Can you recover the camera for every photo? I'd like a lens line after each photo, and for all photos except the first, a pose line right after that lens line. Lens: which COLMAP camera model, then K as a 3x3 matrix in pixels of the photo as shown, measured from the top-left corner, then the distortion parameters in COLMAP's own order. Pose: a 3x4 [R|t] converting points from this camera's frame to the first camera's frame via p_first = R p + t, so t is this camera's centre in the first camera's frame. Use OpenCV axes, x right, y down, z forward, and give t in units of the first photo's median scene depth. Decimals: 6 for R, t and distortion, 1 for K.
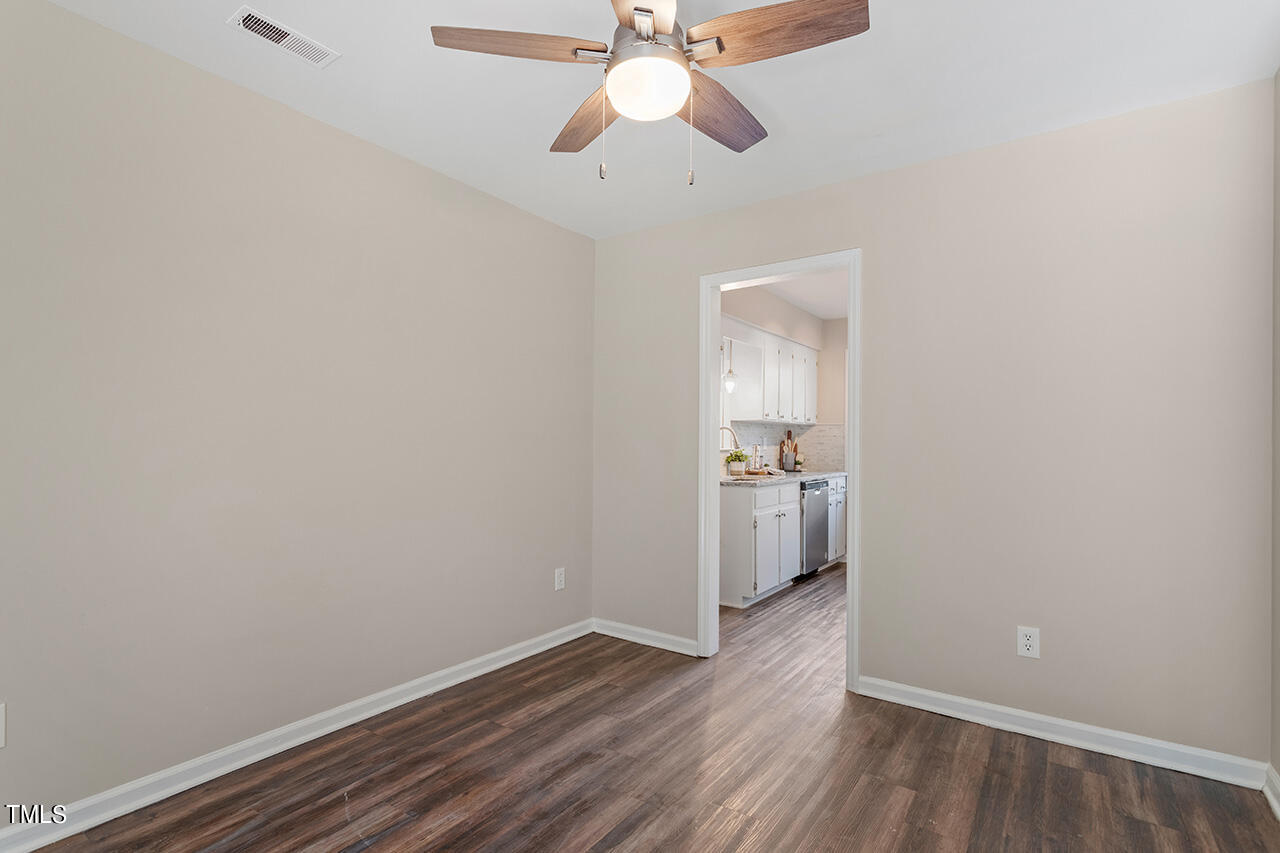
lens RADIAL K [[611.3, 0, 632.6], [0, 611.3, 435.7], [0, 0, 1]] dist [0.005706, -0.000044]
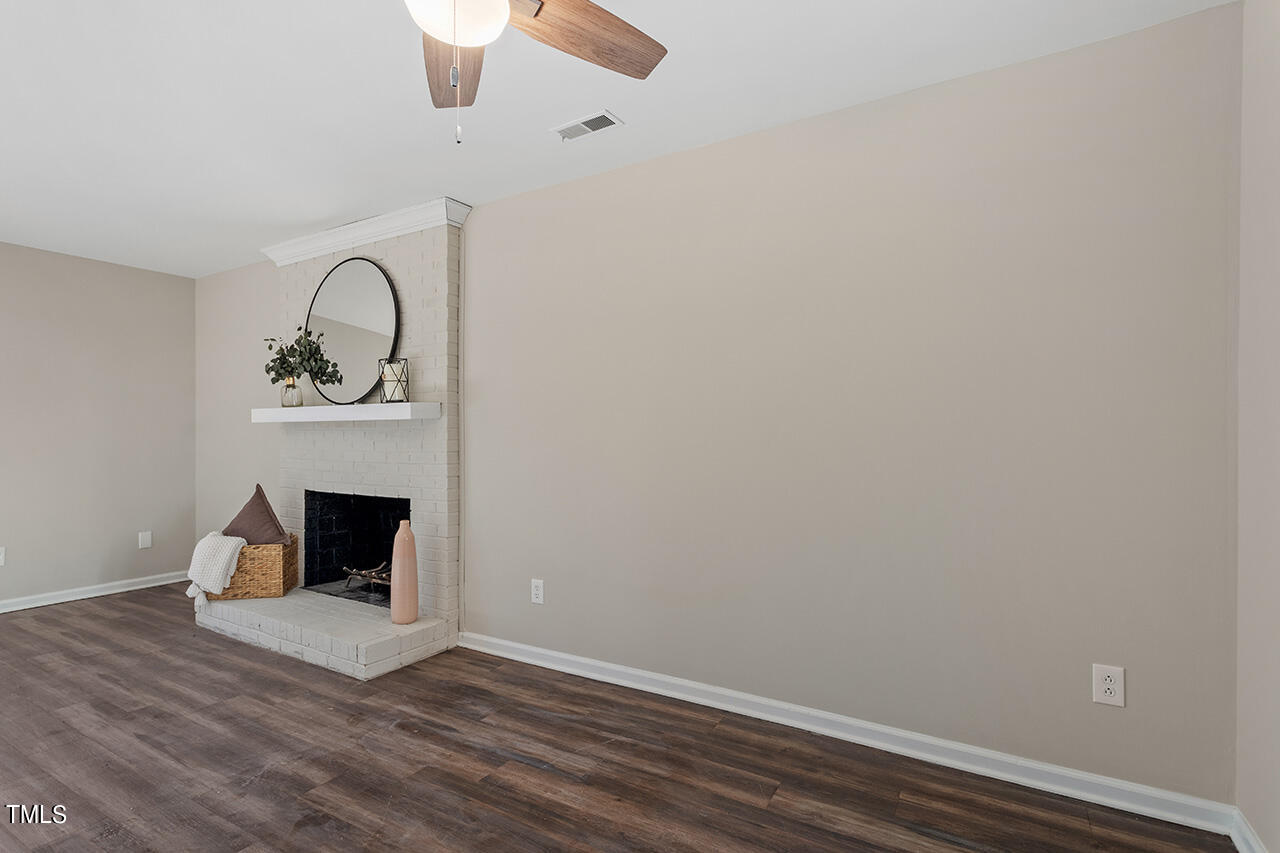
lens RADIAL K [[611.3, 0, 636.0], [0, 611.3, 432.9], [0, 0, 1]] dist [0.005706, -0.000044]
pose [[0.070332, -0.016741, -0.997383, 0.609871], [0.021420, 0.999654, -0.015269, 0.013188], [0.997294, -0.020290, 0.070666, 0.830125]]
